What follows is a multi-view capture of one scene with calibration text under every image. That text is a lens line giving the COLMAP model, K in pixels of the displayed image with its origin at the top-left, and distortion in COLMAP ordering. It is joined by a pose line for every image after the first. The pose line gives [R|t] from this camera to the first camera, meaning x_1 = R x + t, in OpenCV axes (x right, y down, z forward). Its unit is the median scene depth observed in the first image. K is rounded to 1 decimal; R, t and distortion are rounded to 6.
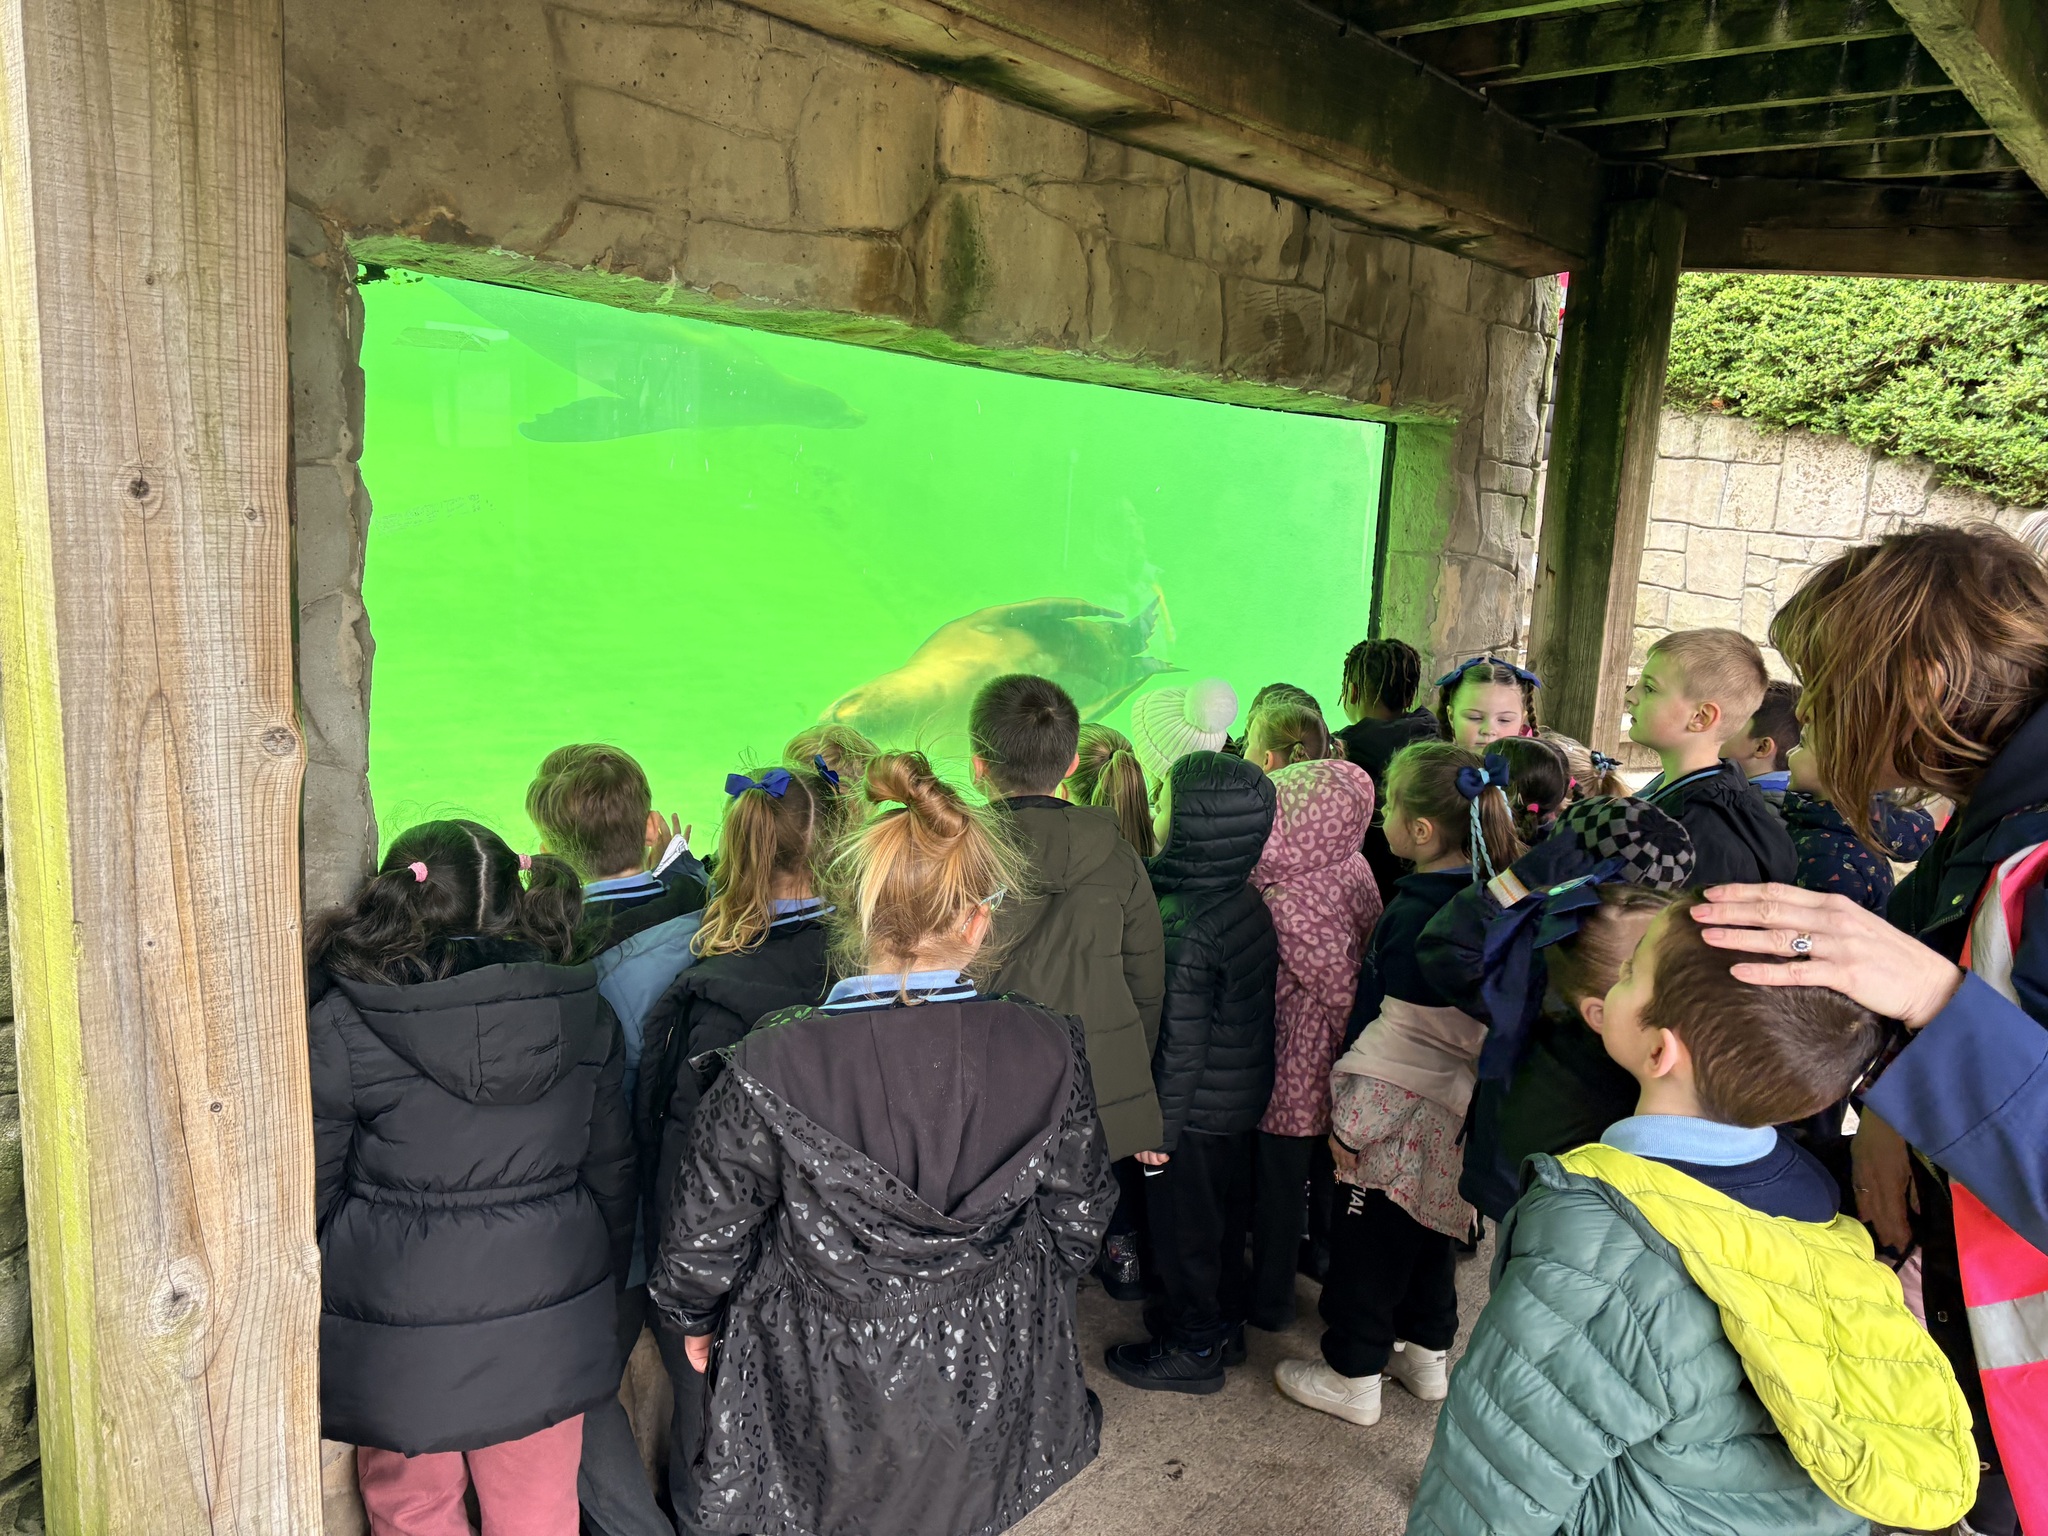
lens RADIAL K [[1542.0, 0, 1024.9], [0, 1542.0, 755.5], [0, 0, 1]] dist [0.060196, -0.061096]
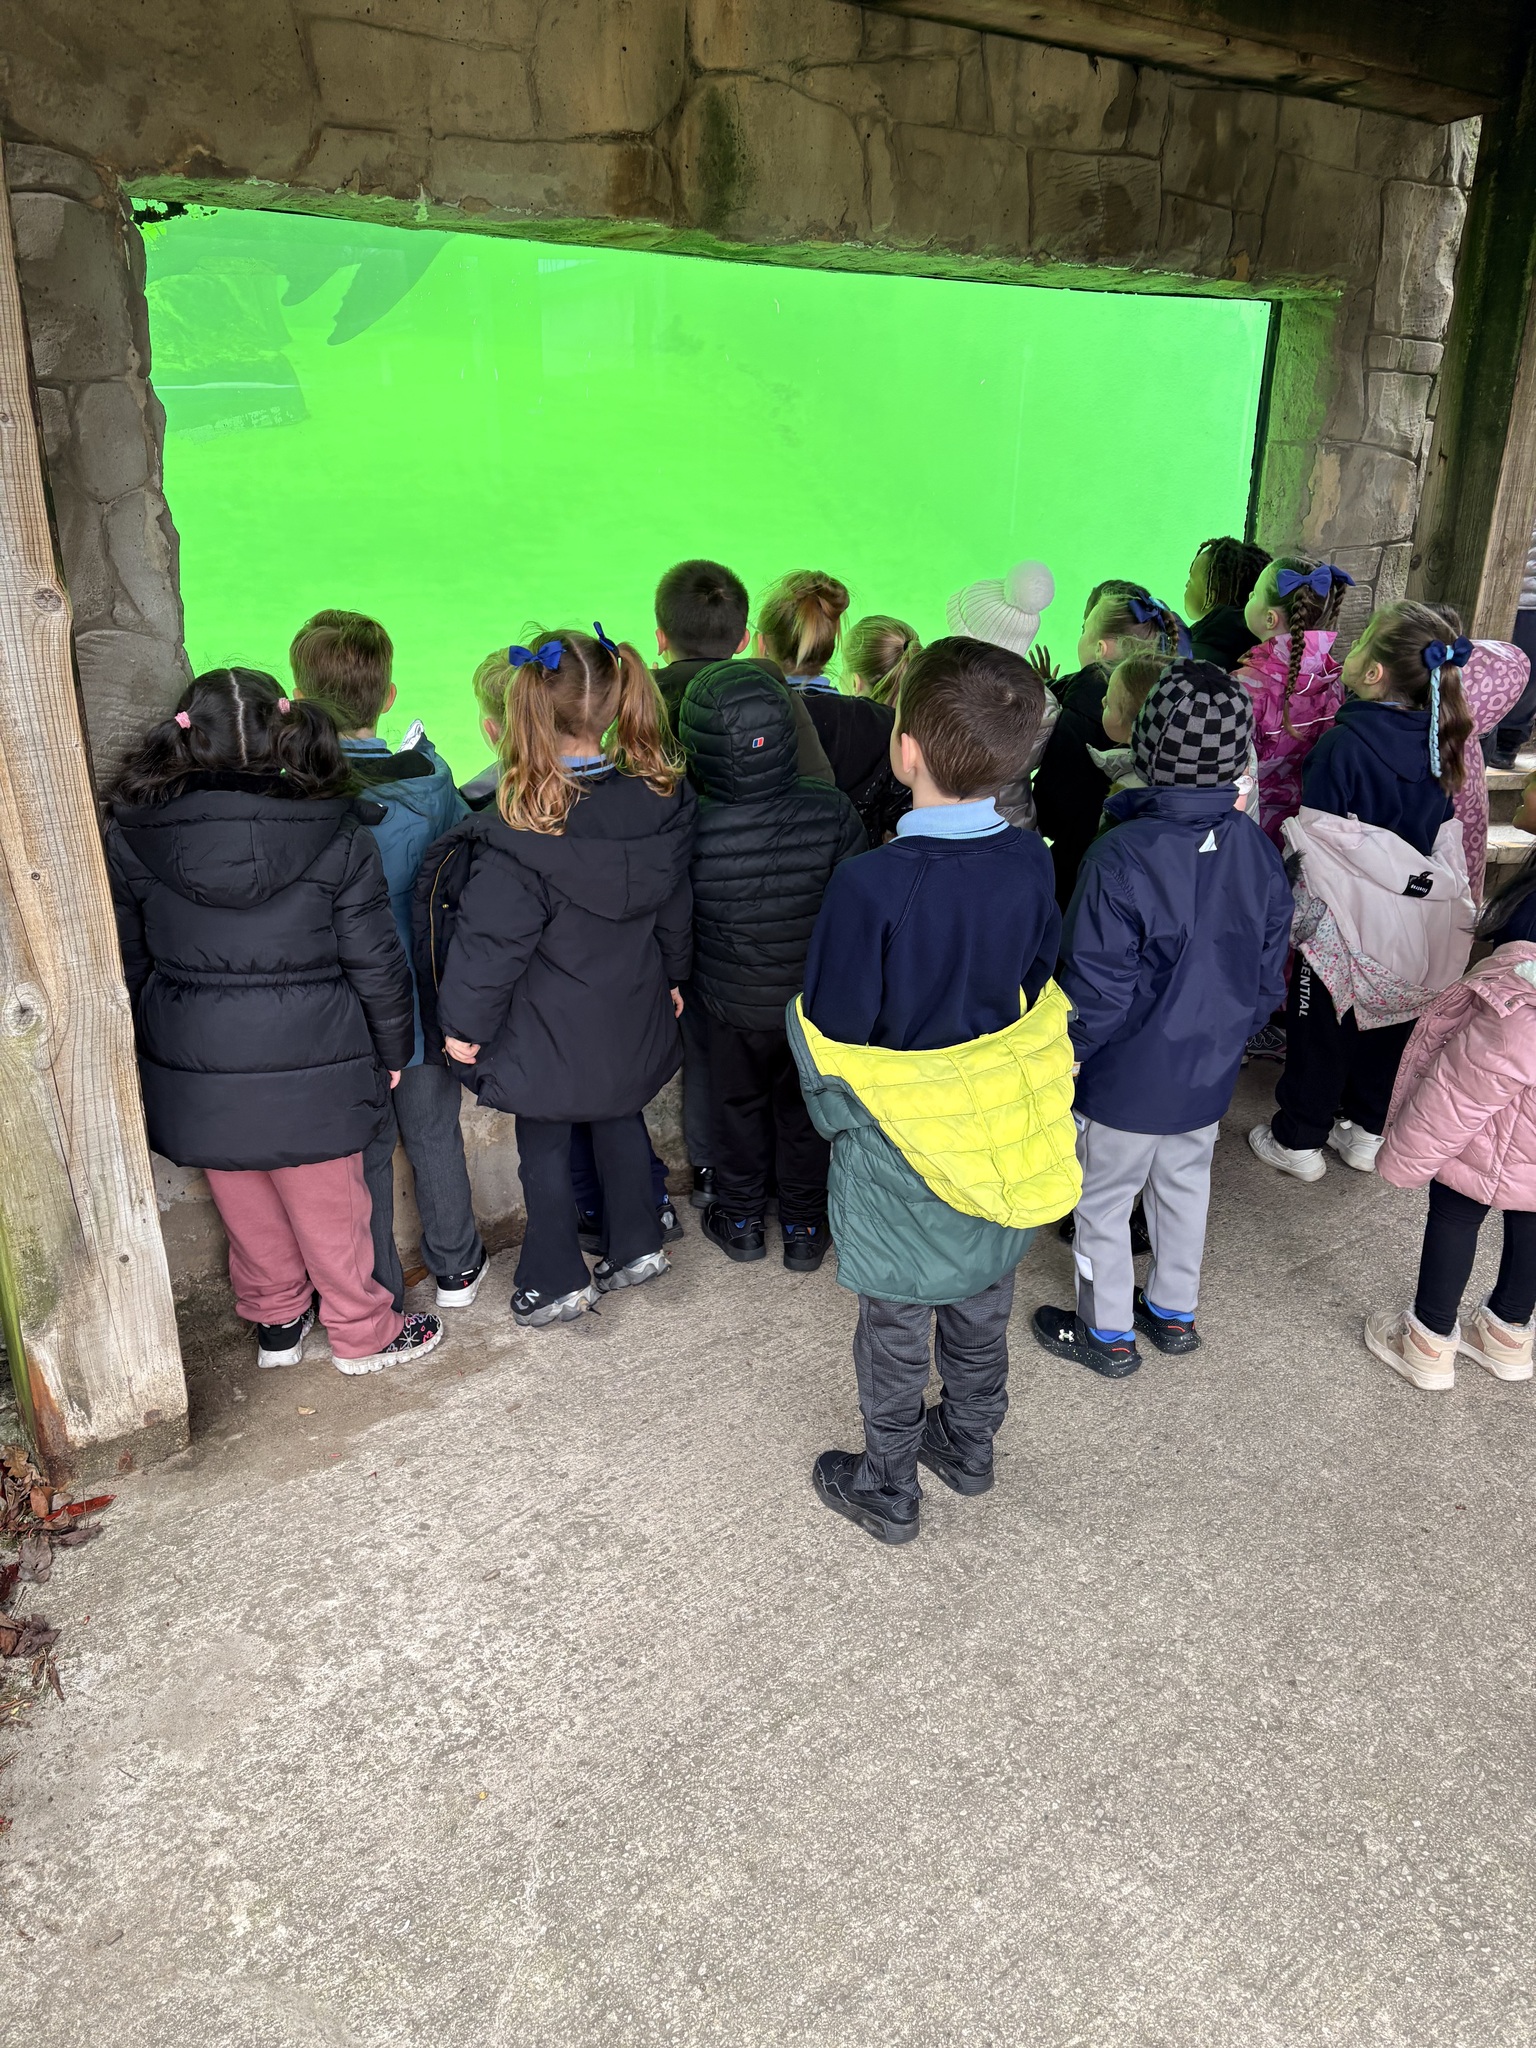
lens RADIAL K [[1542.0, 0, 753.8], [0, 1542.0, 988.5], [0, 0, 1]] dist [0.060196, -0.061096]
pose [[0.976650, 0.037029, -0.211622, 0.221752], [0.002286, 0.983188, 0.182585, 0.041863], [0.214825, -0.178805, 0.960145, -0.110555]]
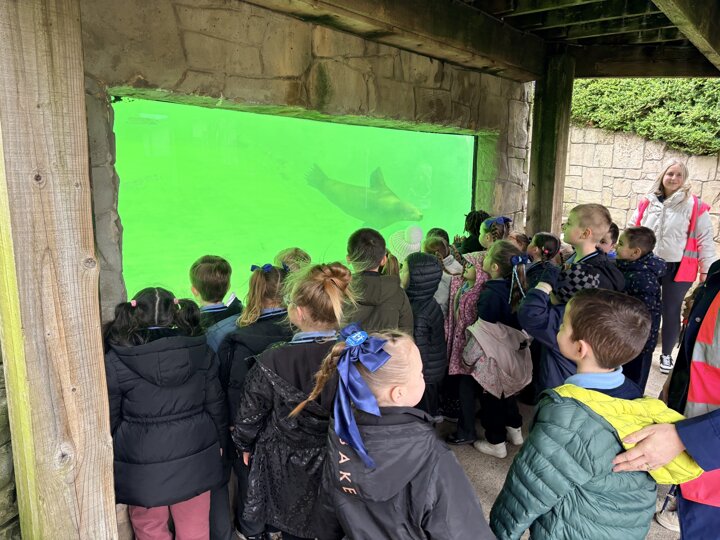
lens RADIAL K [[542.1, 0, 360.7], [0, 542.1, 258.1], [0, 0, 1]] dist [0.060196, -0.061096]
pose [[0.999078, -0.042434, 0.006456, 0.010138], [0.042413, 0.999095, 0.003332, -0.000123], [-0.006592, -0.003056, 0.999974, -0.013026]]
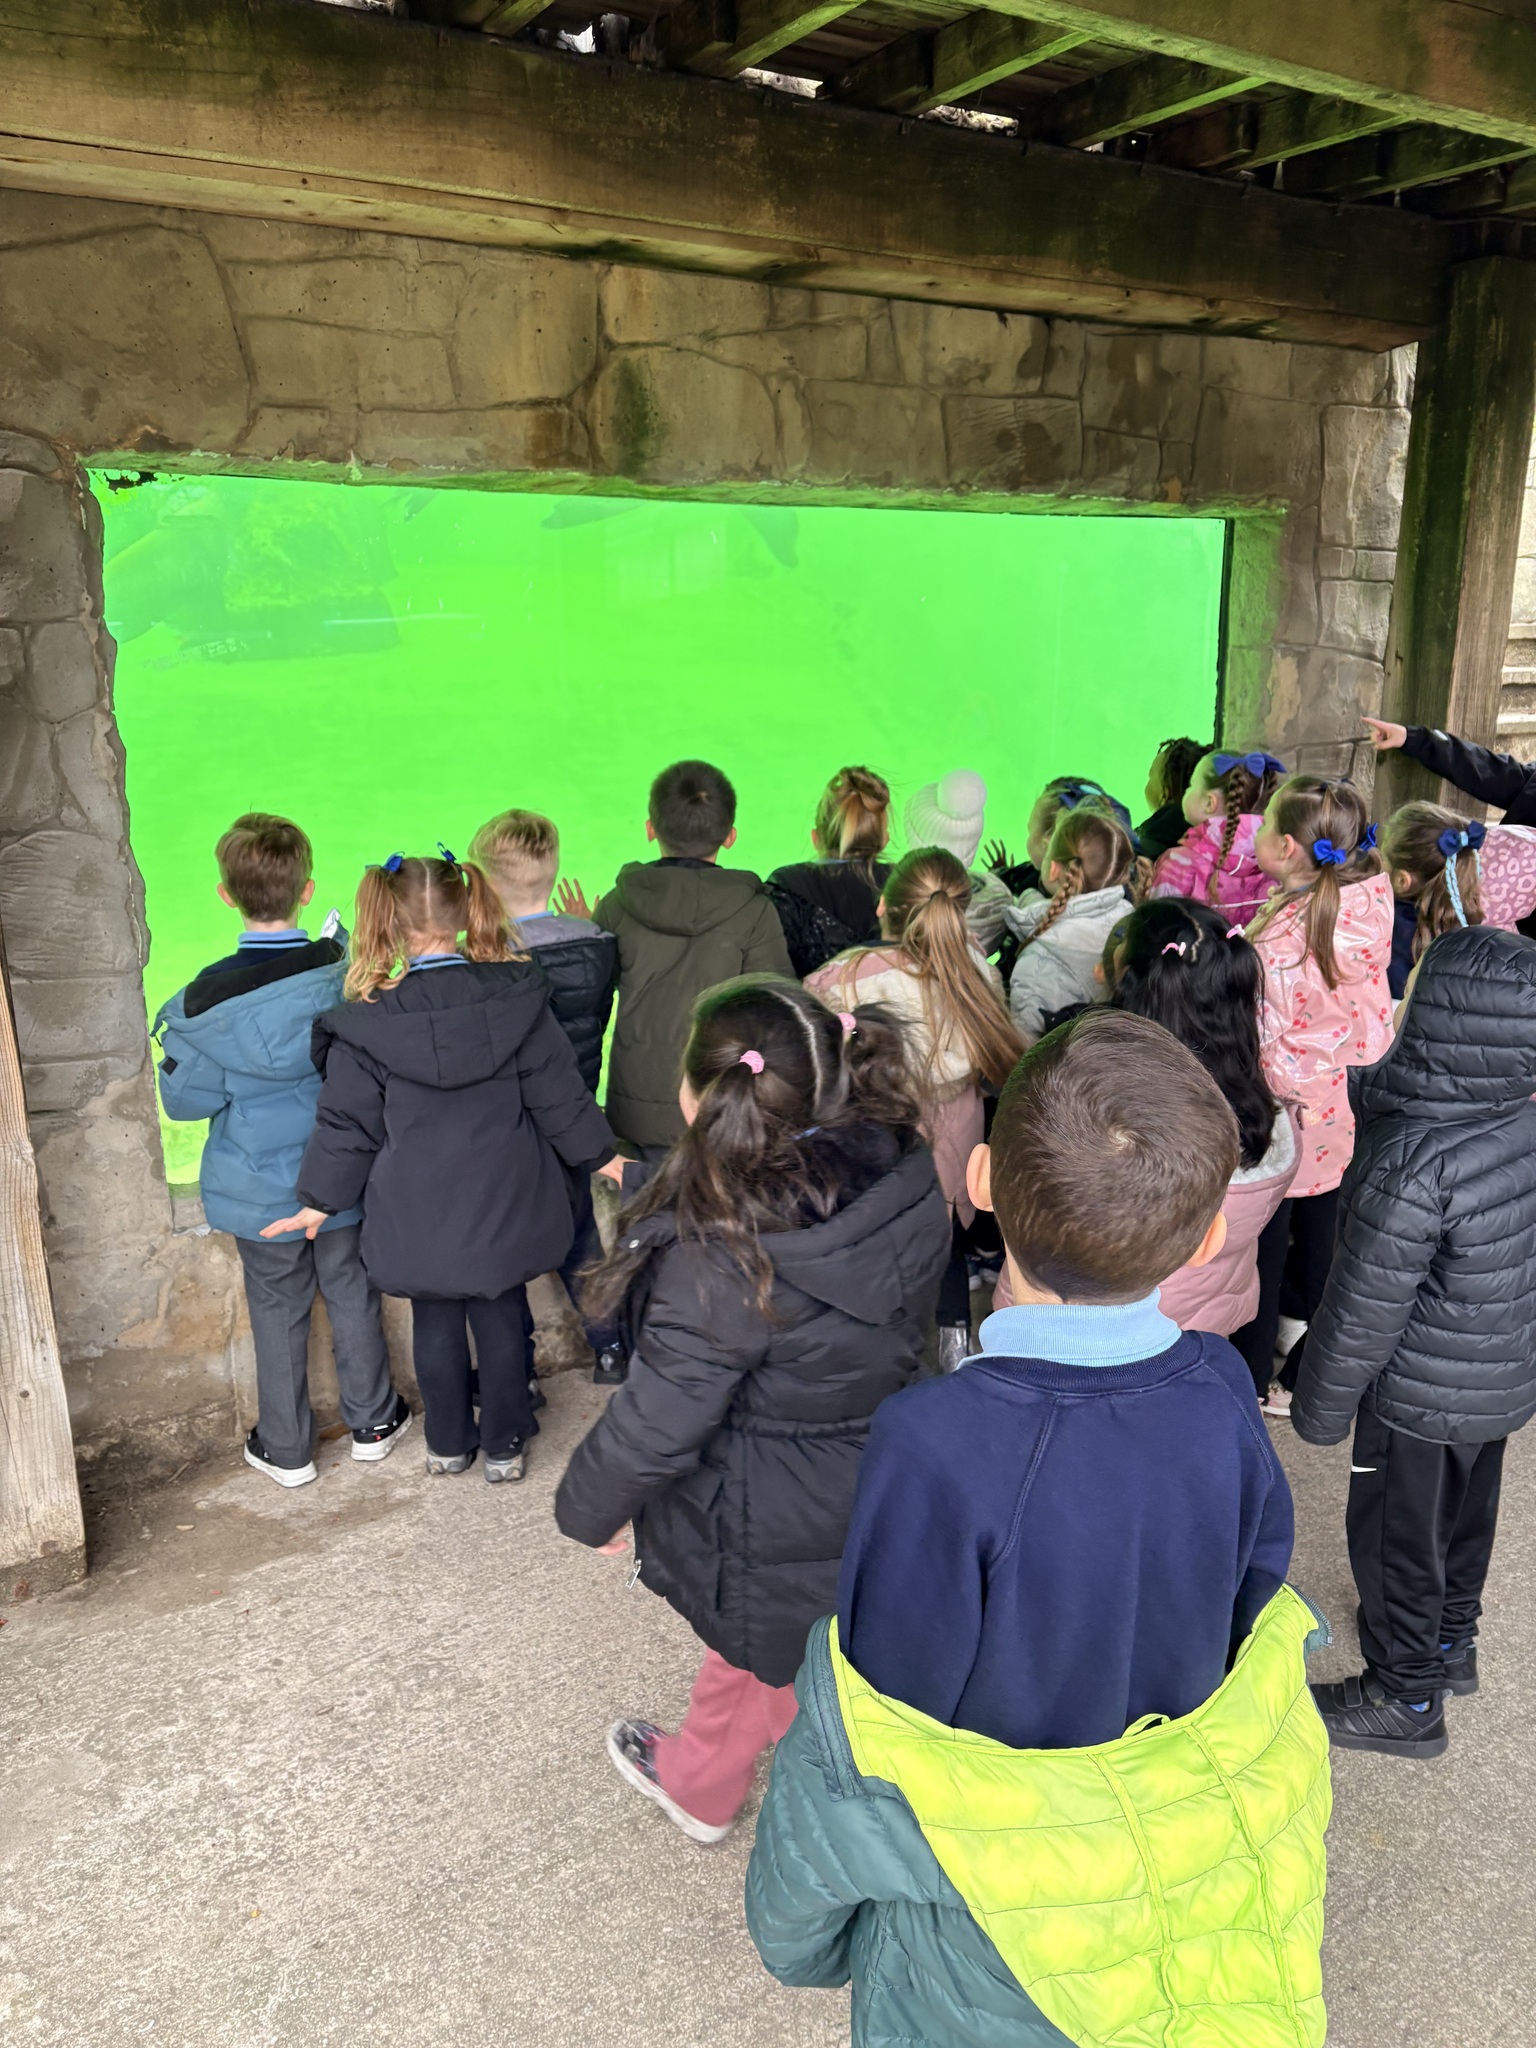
lens RADIAL K [[1542.0, 0, 744.2], [0, 1542.0, 1009.2], [0, 0, 1]] dist [0.060196, -0.061096]
pose [[0.948232, 0.015587, -0.317197, 0.413625], [0.006660, 0.997599, 0.068929, 0.051151], [0.317510, -0.067473, 0.945851, -0.123790]]
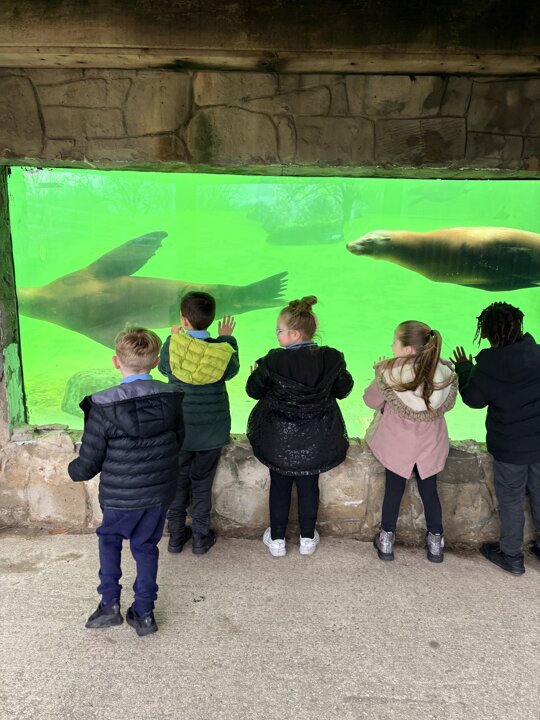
lens RADIAL K [[542.1, 0, 258.1], [0, 542.1, 354.3], [0, 0, 1]] dist [0.060196, -0.061096]
pose [[0.626091, 0.129193, -0.768972, 0.791852], [-0.120481, 0.990364, 0.068294, -0.015447], [0.770385, 0.049889, 0.635624, 0.467186]]
